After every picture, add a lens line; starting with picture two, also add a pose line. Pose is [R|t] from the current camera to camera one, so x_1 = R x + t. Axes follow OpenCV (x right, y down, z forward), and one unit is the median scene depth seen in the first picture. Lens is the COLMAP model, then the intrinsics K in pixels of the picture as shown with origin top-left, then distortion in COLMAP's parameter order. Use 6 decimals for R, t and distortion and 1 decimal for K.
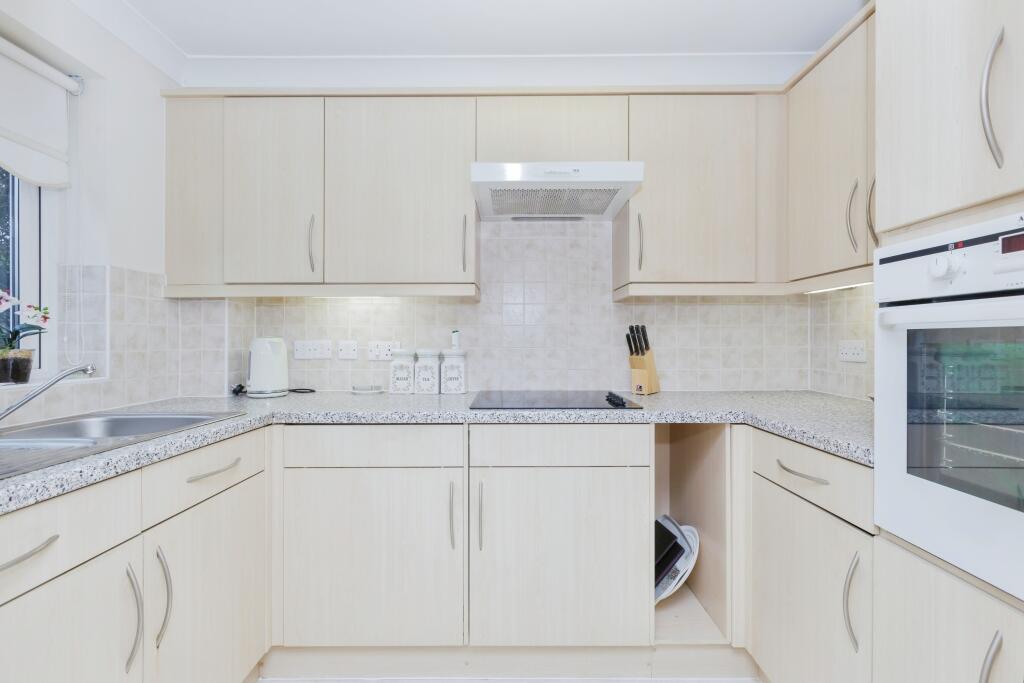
lens RADIAL K [[466.4, 0, 512.0], [0, 466.4, 341.5], [0, 0, 1]] dist [0.000042, 0.000085]
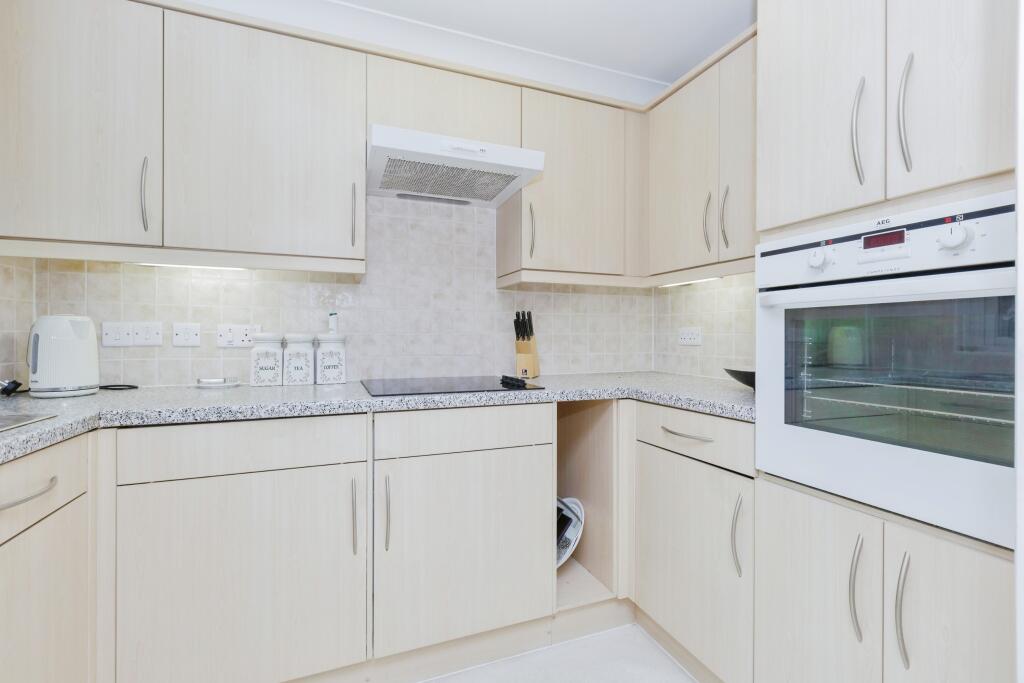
lens RADIAL K [[460.4, 0, 509.9], [0, 460.4, 339.0], [0, 0, 1]] dist [0.002030, 0.000267]
pose [[0.927710, 0.001770, 0.373298, -0.152575], [-0.002027, 0.999998, 0.000298, 0.028315], [-0.373297, -0.001033, 0.927711, 0.065071]]
